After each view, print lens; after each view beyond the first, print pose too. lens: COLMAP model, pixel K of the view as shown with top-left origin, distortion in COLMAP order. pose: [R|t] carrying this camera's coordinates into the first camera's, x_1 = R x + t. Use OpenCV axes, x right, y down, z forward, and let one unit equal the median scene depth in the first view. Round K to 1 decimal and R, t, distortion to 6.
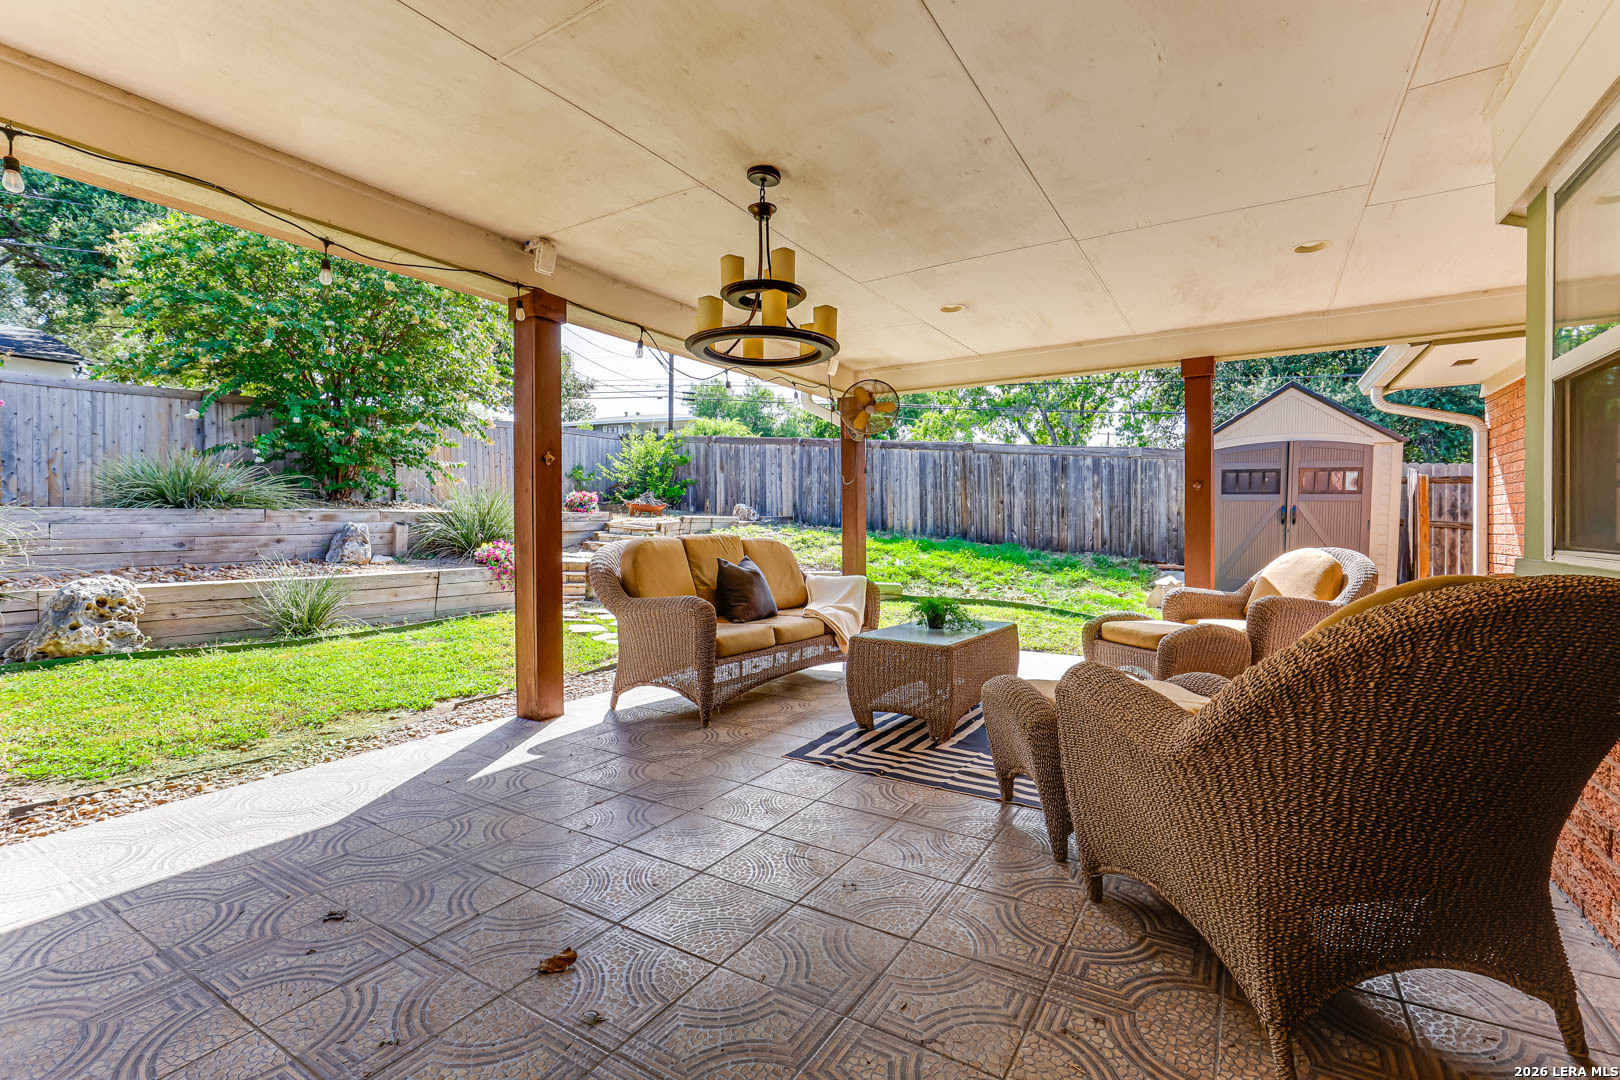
lens RADIAL K [[735.5, 0, 807.5], [0, 735.5, 531.6], [0, 0, 1]] dist [-0.006463, 0.000344]
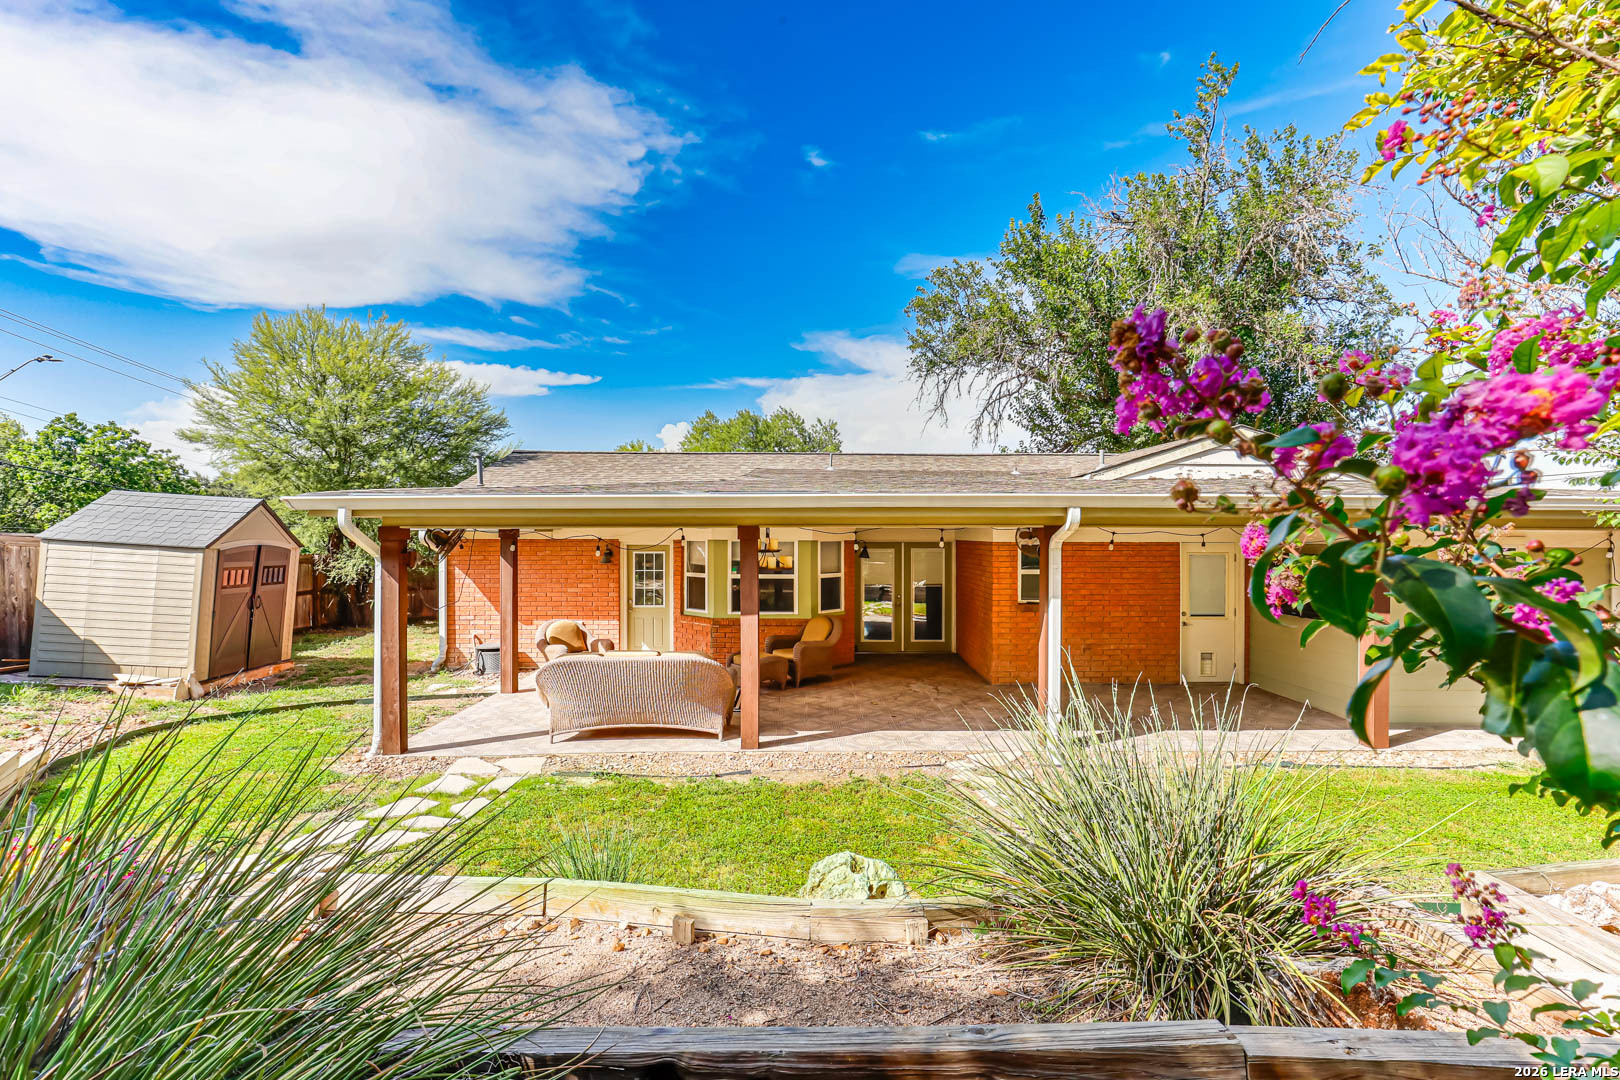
lens RADIAL K [[735.5, 0, 807.5], [0, 735.5, 531.6], [0, 0, 1]] dist [-0.006463, 0.000344]
pose [[-0.524790, -0.002998, 0.851226, -1.119146], [0.008954, 0.999919, 0.009042, -0.176816], [-0.851185, 0.012367, -0.524721, 1.001159]]
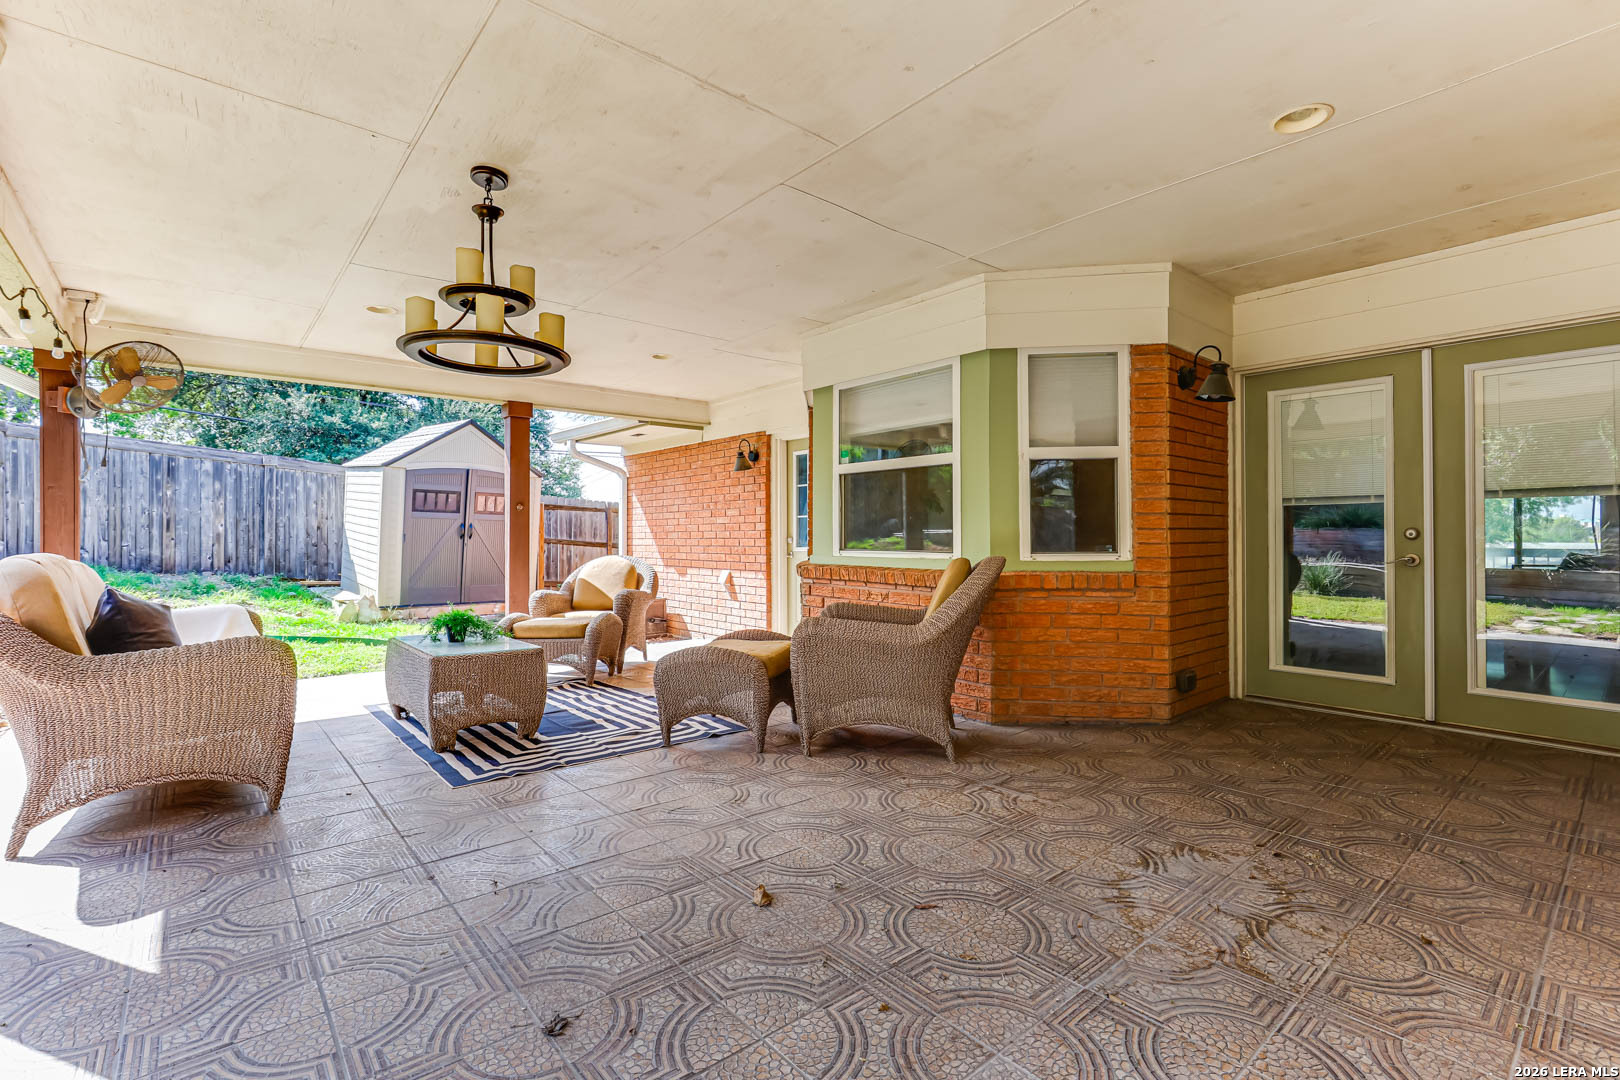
lens RADIAL K [[735.5, 0, 807.5], [0, 735.5, 531.6], [0, 0, 1]] dist [-0.006463, 0.000344]
pose [[0.309587, 0.009942, 0.950819, -0.354751], [0.010073, 0.999855, -0.013734, -0.000241], [-0.950818, 0.013829, 0.309442, 0.129979]]
